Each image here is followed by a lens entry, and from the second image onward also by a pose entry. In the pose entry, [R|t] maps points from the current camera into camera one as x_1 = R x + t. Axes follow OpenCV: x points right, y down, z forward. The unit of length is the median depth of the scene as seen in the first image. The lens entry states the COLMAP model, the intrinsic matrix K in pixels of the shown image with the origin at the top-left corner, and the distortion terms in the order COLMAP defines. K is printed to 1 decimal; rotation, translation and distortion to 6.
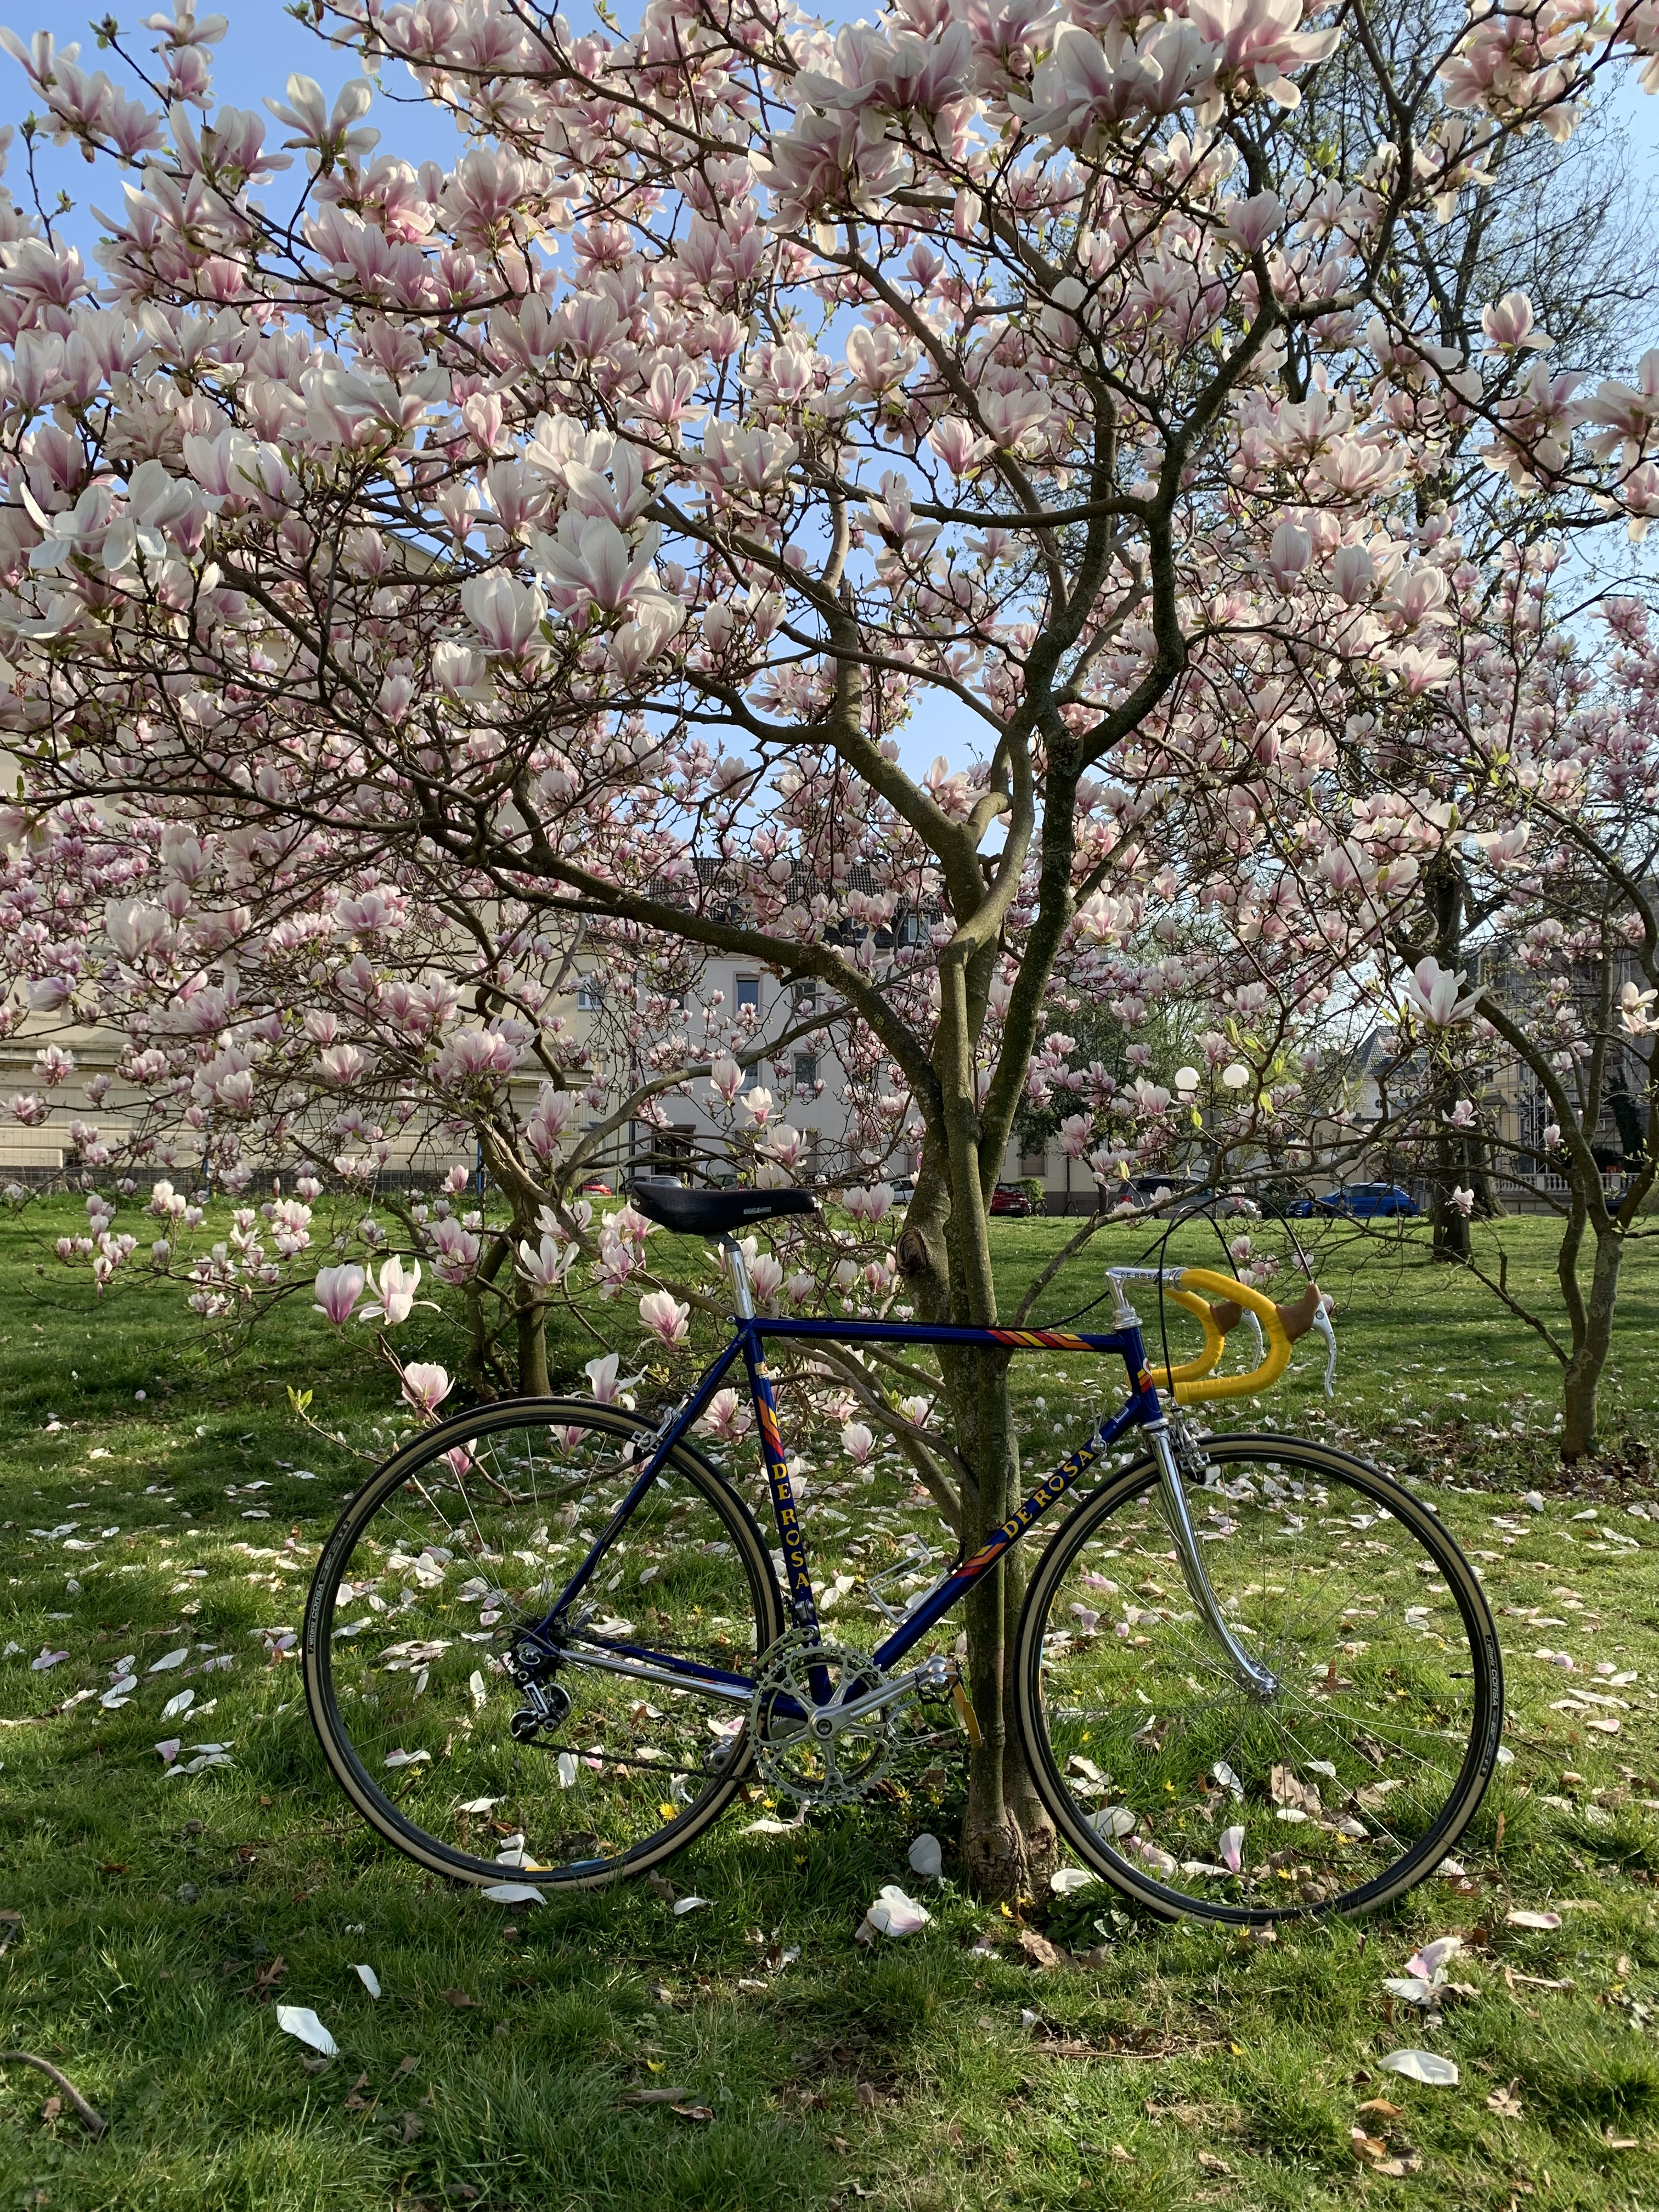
lens RADIAL K [[1695.9, 0, 829.5], [0, 1695.9, 1106.0], [0, 0, 1]] dist [0.002270, -0.002282]
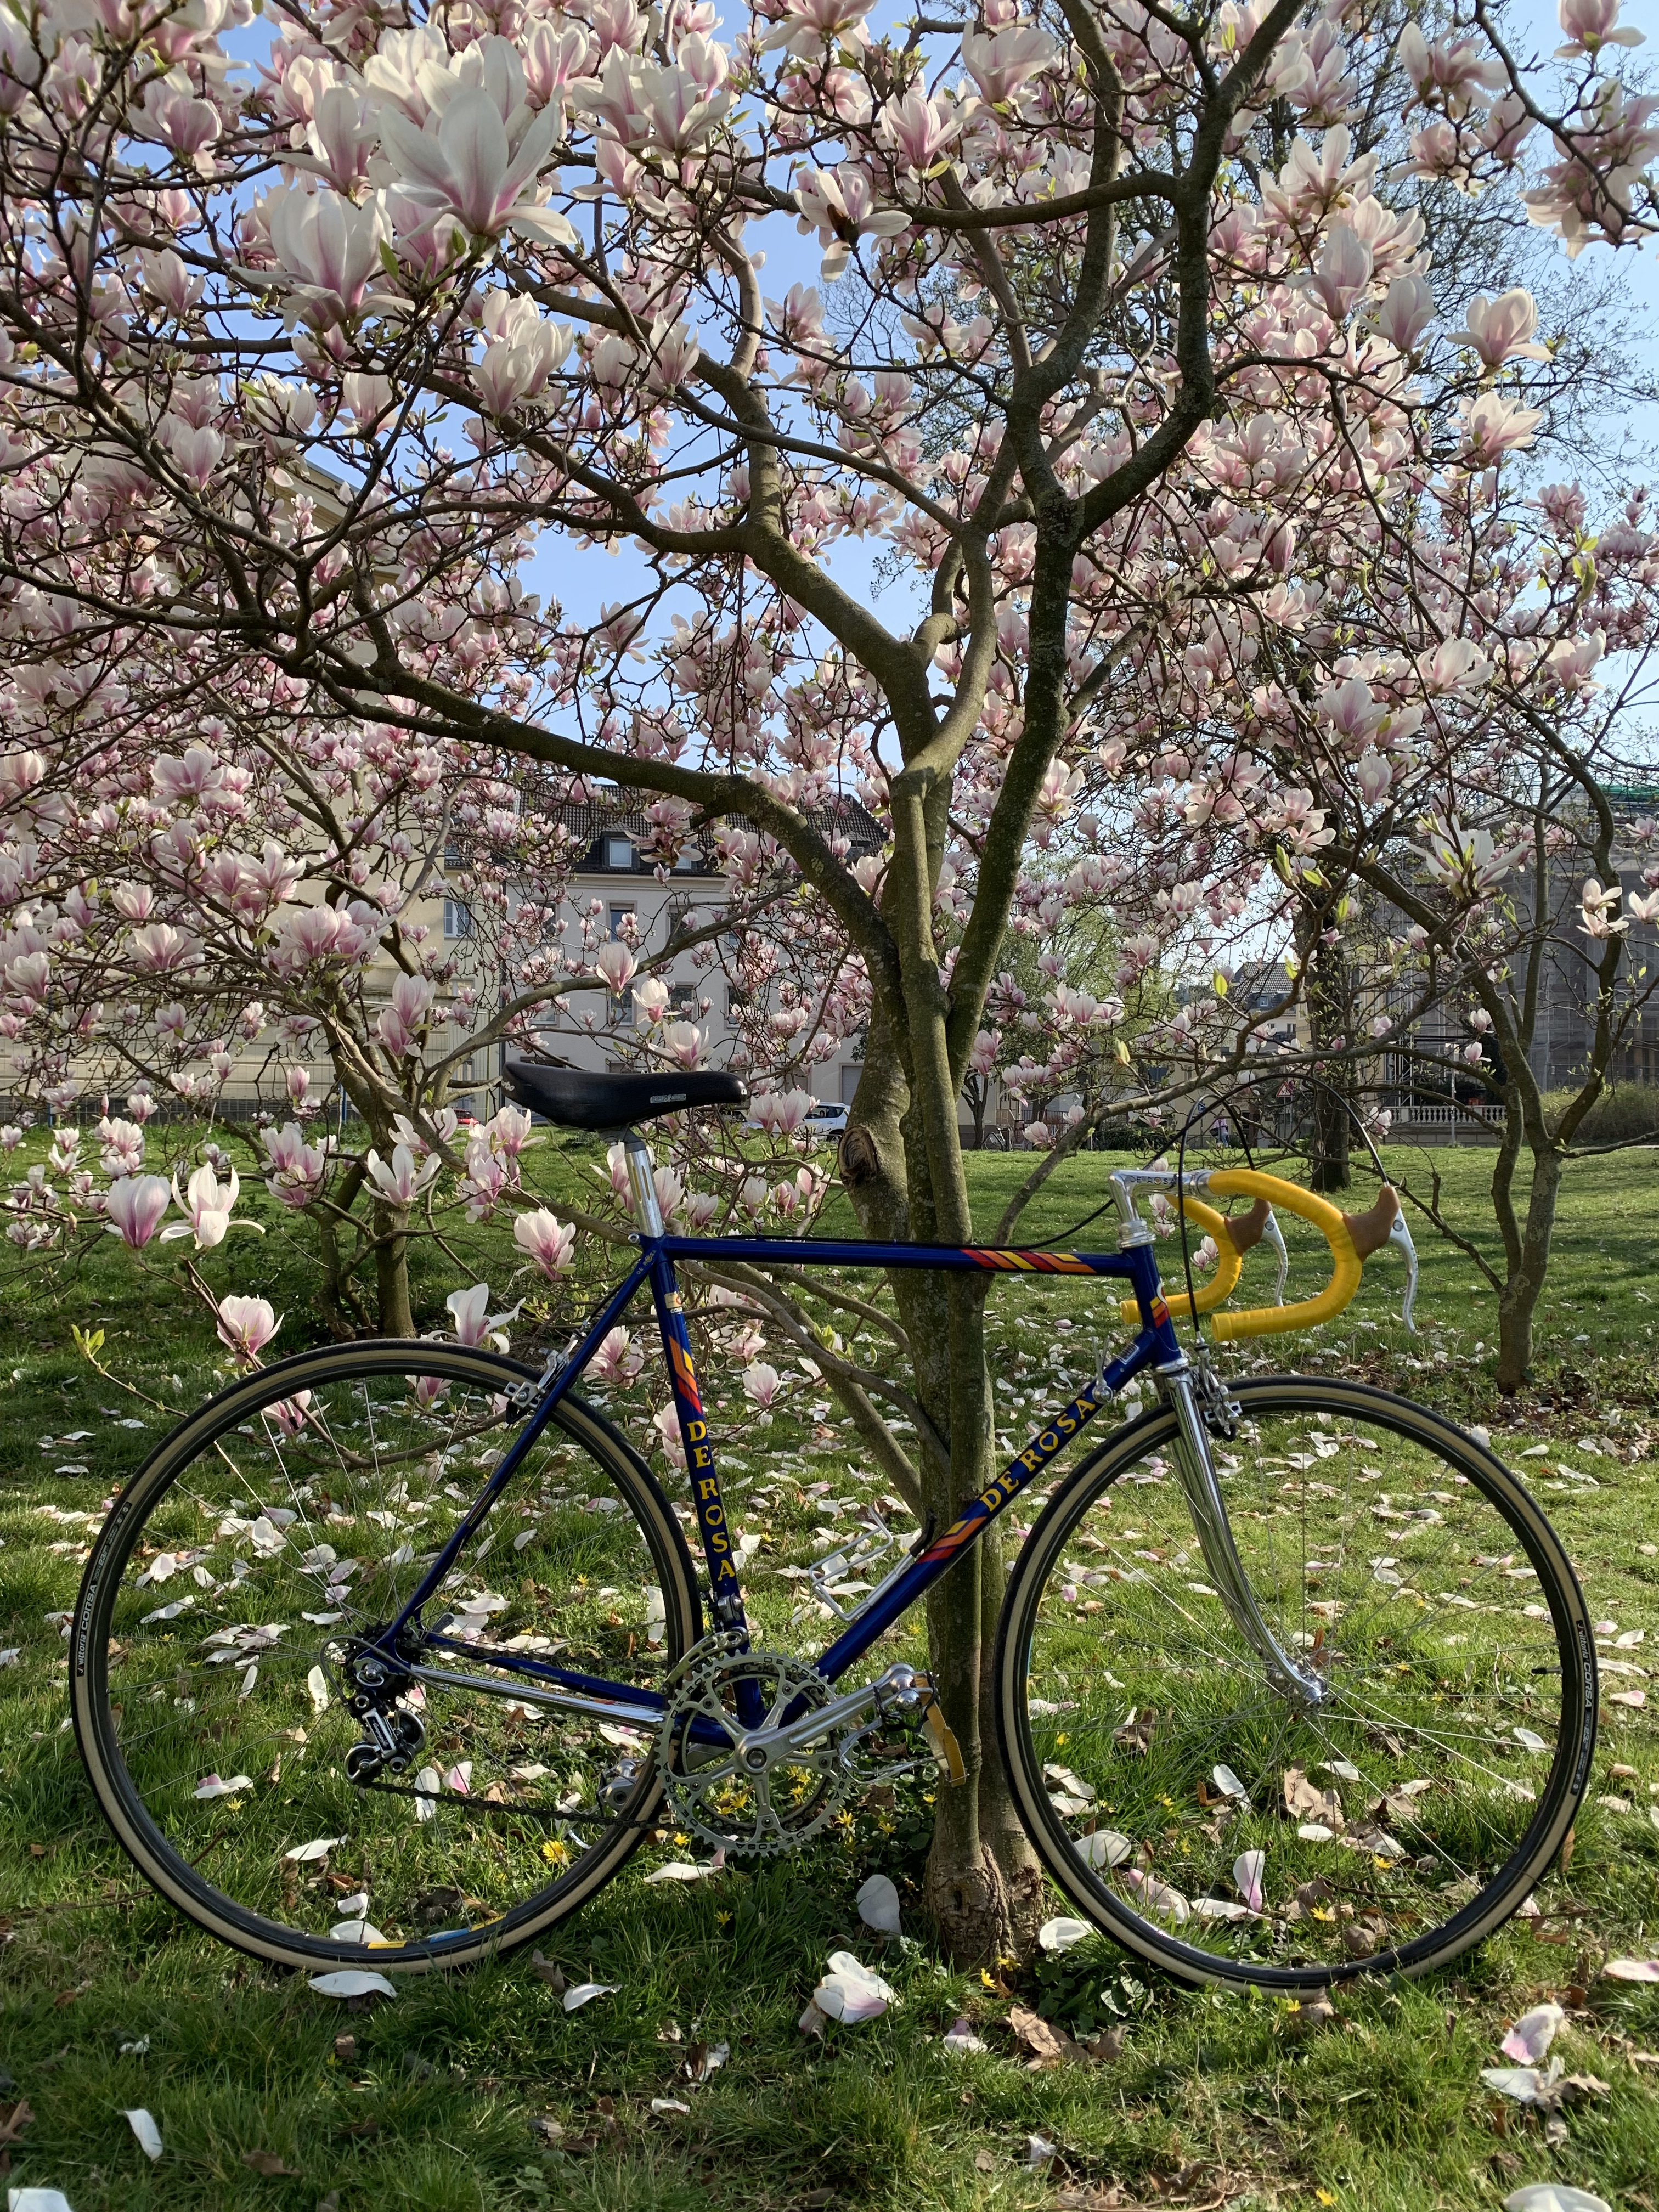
lens RADIAL K [[1693.2, 0, 819.0], [0, 1693.2, 1105.5], [0, 0, 1]] dist [0.001852, -0.002635]
pose [[0.997618, 0.000997, 0.068969, -0.025027], [-0.003642, 0.999262, 0.038233, 0.033150], [-0.068880, -0.038393, 0.996886, 0.205300]]
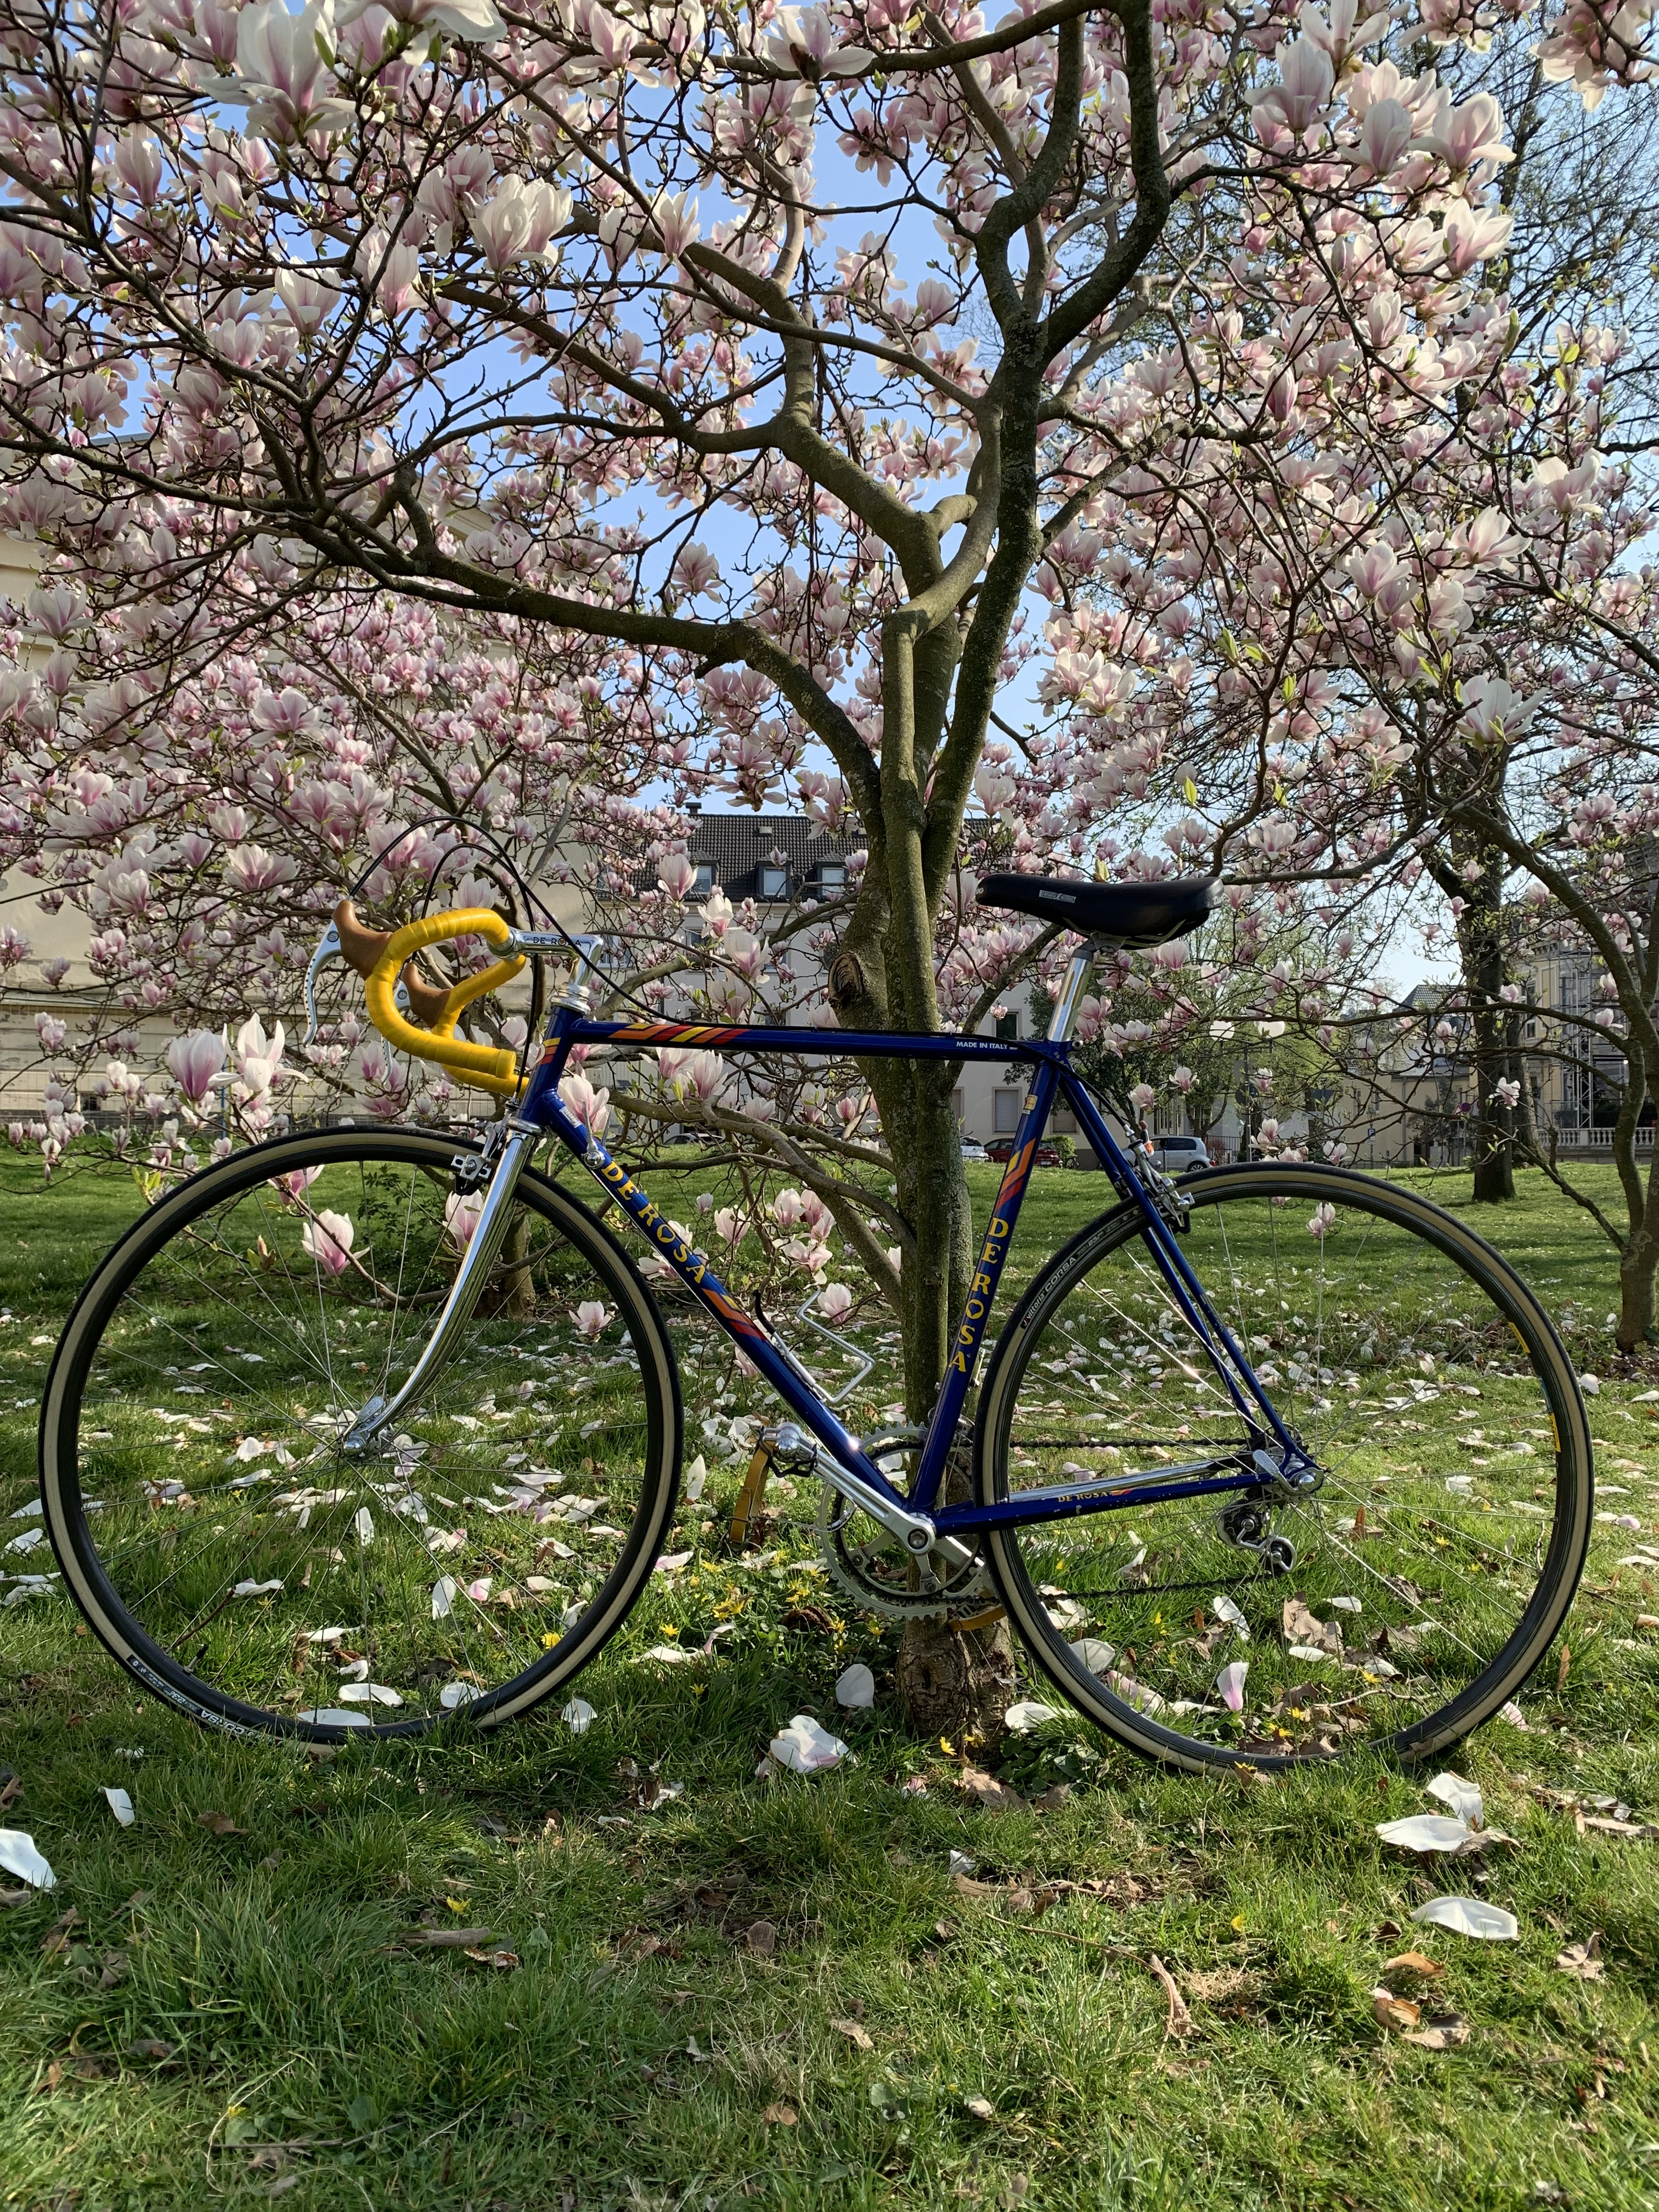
lens RADIAL K [[1693.2, 0, 819.0], [0, 1693.2, 1105.5], [0, 0, 1]] dist [0.001852, -0.002635]
pose [[0.999640, -0.002229, -0.026750, 0.057248], [0.002704, 0.999839, 0.017727, 0.135011], [0.026707, -0.017793, 0.999485, 0.173751]]
